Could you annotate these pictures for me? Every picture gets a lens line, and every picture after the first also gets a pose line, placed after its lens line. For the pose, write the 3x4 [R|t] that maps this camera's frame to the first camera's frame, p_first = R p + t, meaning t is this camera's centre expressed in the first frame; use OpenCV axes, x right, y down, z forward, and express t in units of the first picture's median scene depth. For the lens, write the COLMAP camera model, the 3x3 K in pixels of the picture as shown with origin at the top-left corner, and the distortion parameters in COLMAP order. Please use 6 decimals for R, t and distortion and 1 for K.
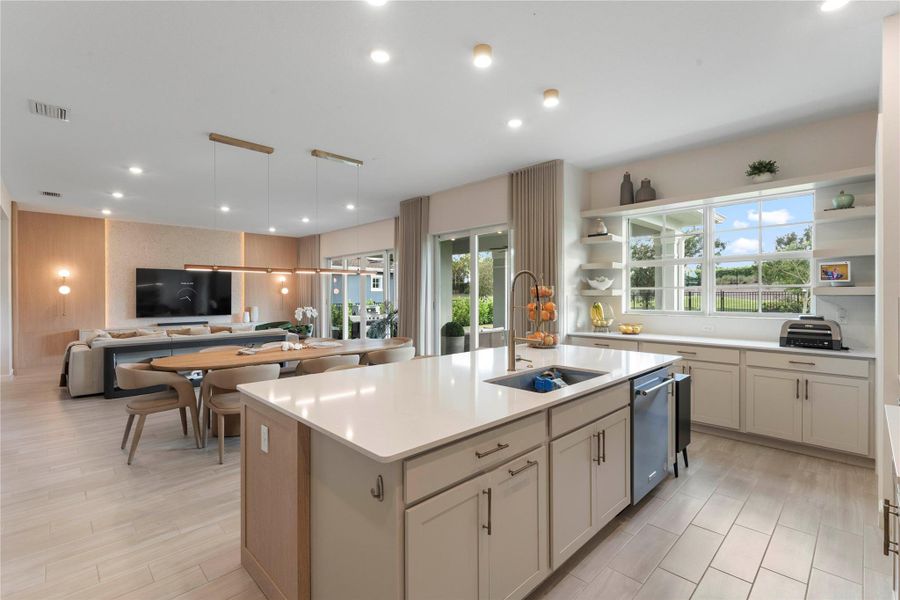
lens RADIAL K [[412.7, 0, 452.0], [0, 412.7, 298.4], [0, 0, 1]] dist [0.000991, -0.000210]
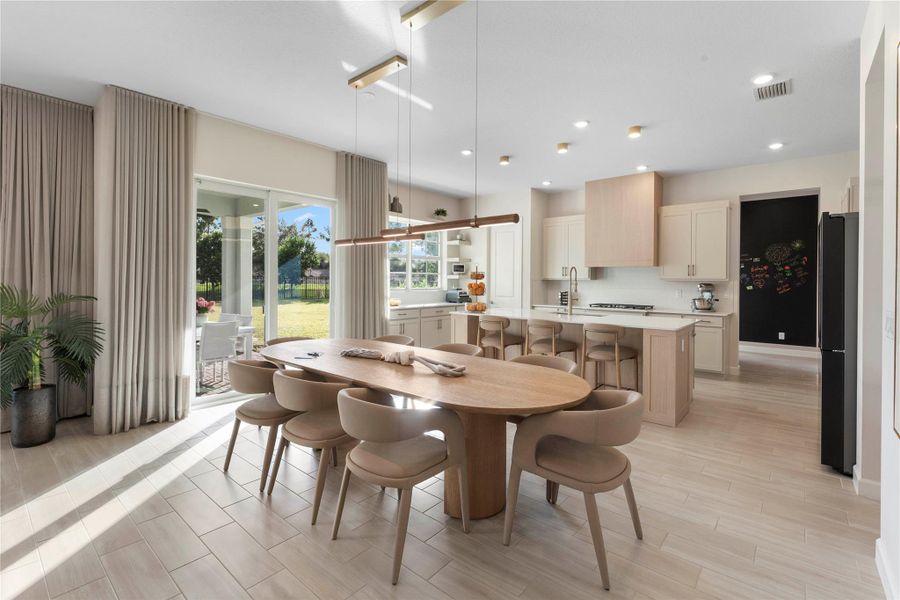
lens RADIAL K [[412.7, 0, 446.6], [0, 412.7, 283.1], [0, 0, 1]] dist [0.000991, -0.000210]
pose [[-0.077224, -0.003332, 0.997008, -0.958847], [-0.001720, 0.999993, 0.003209, 0.005640], [-0.997012, -0.001467, -0.077229, 0.925251]]
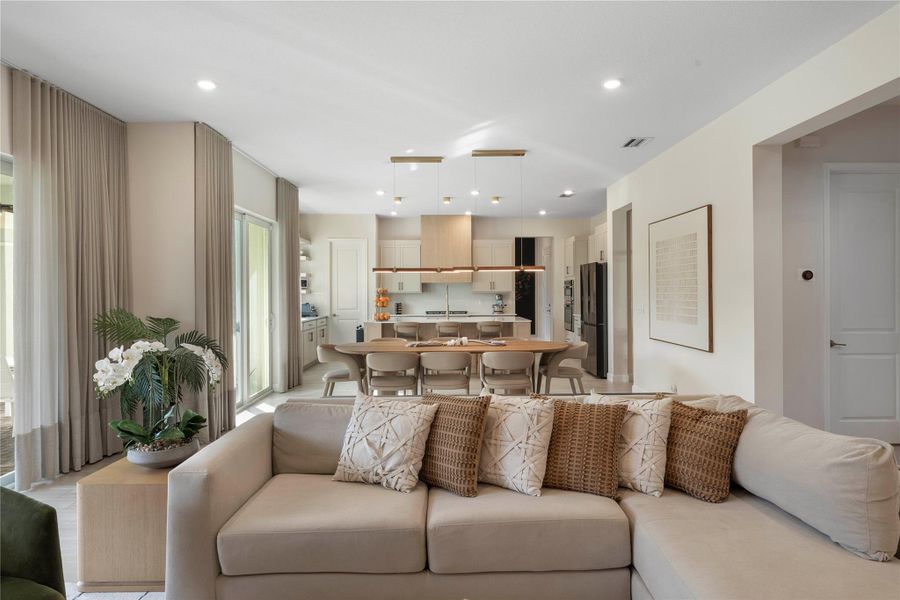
lens RADIAL K [[510.7, 0, 450.1], [0, 510.7, 295.6], [0, 0, 1]] dist [-0.003779, -0.001149]
pose [[-0.715444, 0.001822, 0.698668, -1.215031], [0.012813, 0.999863, 0.010513, -0.012012], [-0.698553, 0.016473, -0.715369, 1.840306]]
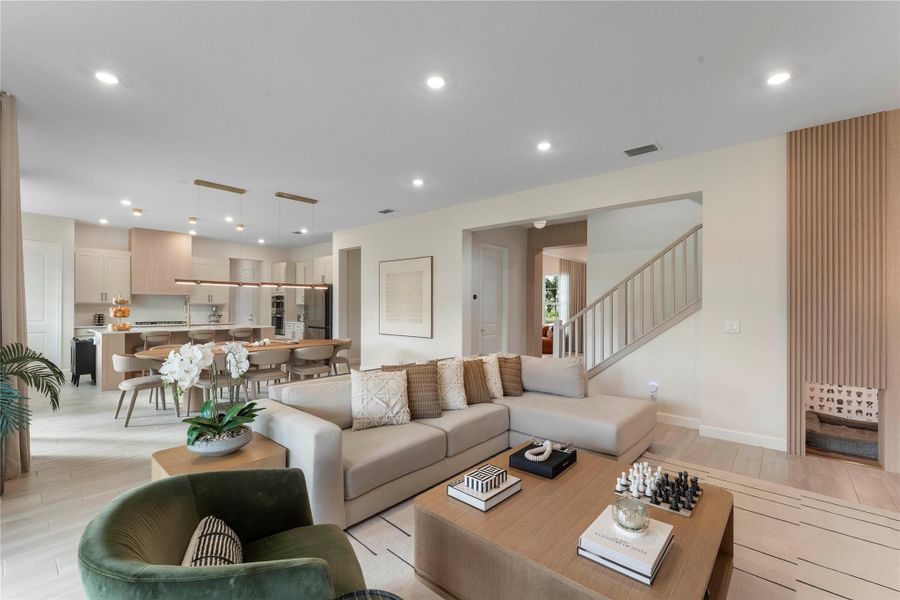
lens RADIAL K [[391.3, 0, 448.9], [0, 391.3, 306.2], [0, 0, 1]] dist [-0.002867, -0.000532]
pose [[-0.998266, -0.002225, -0.058826, -0.860454], [-0.002623, 0.999974, 0.006700, -0.006617], [0.058810, 0.006843, -0.998246, 2.143746]]
